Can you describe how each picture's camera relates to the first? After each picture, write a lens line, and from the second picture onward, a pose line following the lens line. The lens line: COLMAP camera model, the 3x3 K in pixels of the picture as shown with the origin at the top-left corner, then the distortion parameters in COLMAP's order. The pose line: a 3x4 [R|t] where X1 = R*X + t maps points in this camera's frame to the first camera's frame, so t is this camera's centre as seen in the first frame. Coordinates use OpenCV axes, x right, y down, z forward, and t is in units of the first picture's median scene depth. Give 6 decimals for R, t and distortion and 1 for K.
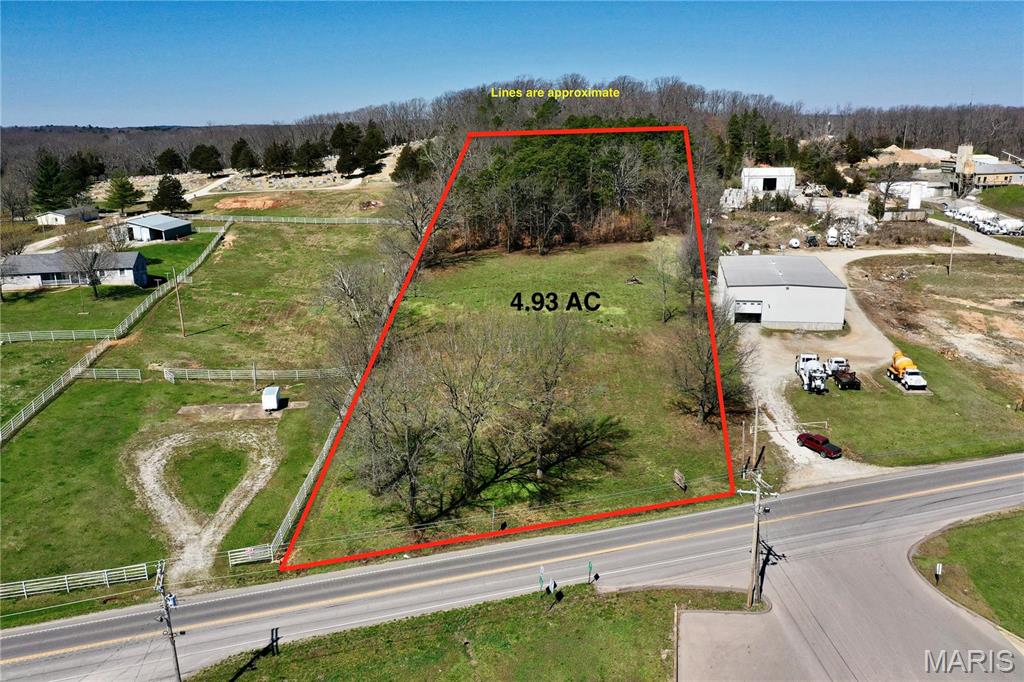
lens RADIAL K [[807.7, 0, 509.4], [0, 807.7, 340.7], [0, 0, 1]] dist [-0.004965, 0.002350]
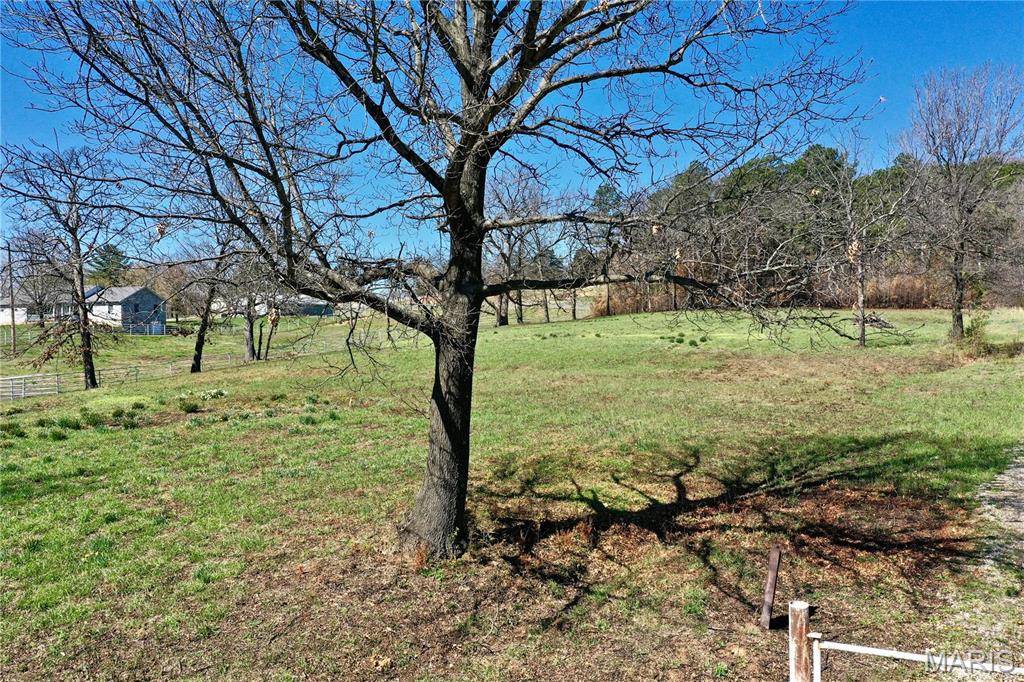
lens RADIAL K [[807.7, 0, 510.8], [0, 807.7, 345.6], [0, 0, 1]] dist [-0.004965, 0.002350]
pose [[0.887168, 0.013629, -0.461246, 0.279067], [-0.122921, 0.970427, -0.207754, 0.086286], [0.444774, 0.241010, 0.862607, 0.817222]]
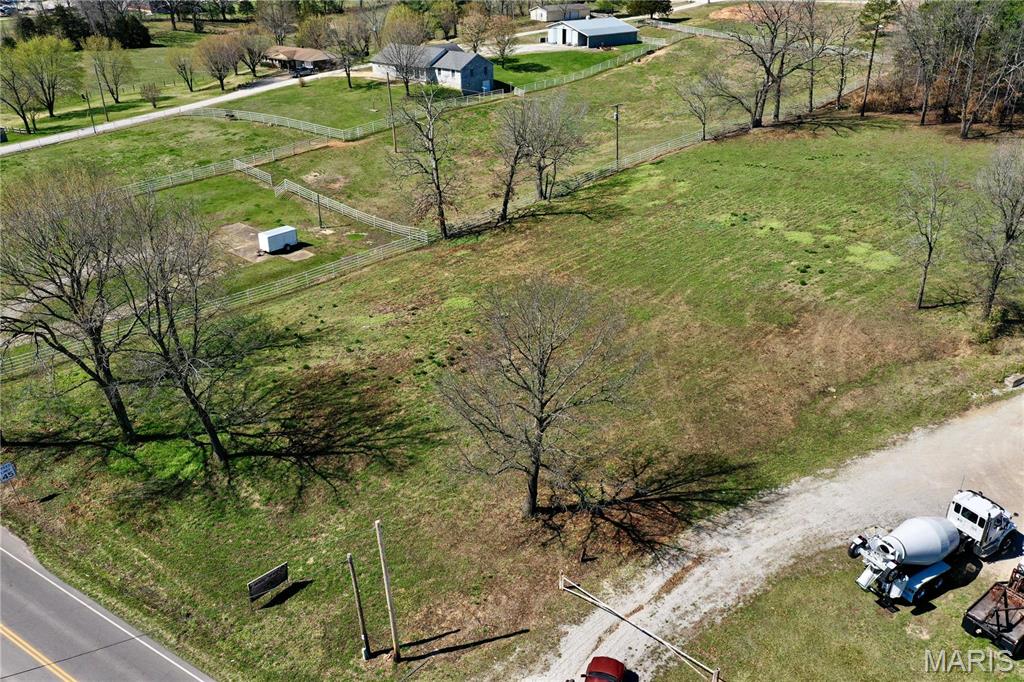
lens RADIAL K [[807.7, 0, 510.7], [0, 807.7, 344.7], [0, 0, 1]] dist [-0.004965, 0.002350]
pose [[0.639434, 0.355463, -0.681741, 0.486966], [-0.199919, 0.933077, 0.298999, -0.129598], [0.742399, -0.054897, 0.667705, 0.612108]]
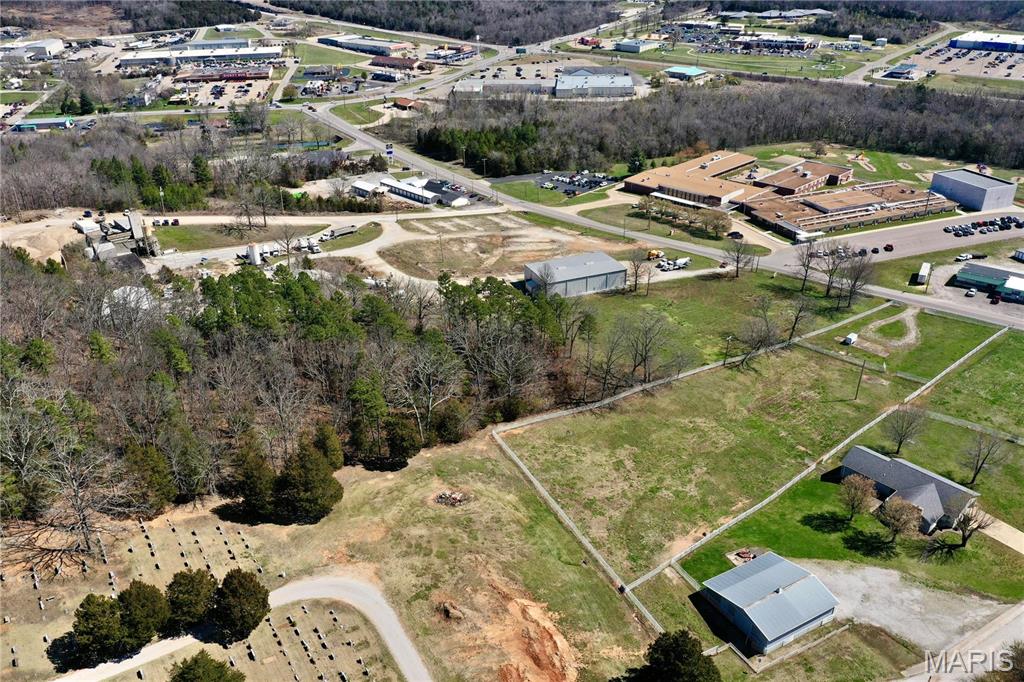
lens RADIAL K [[807.7, 0, 511.1], [0, 807.7, 337.5], [0, 0, 1]] dist [-0.004965, 0.002350]
pose [[-0.552366, -0.353002, 0.755170, -1.510973], [0.243749, 0.797923, 0.551276, -1.450495], [-0.797169, 0.488577, -0.354702, 2.612723]]
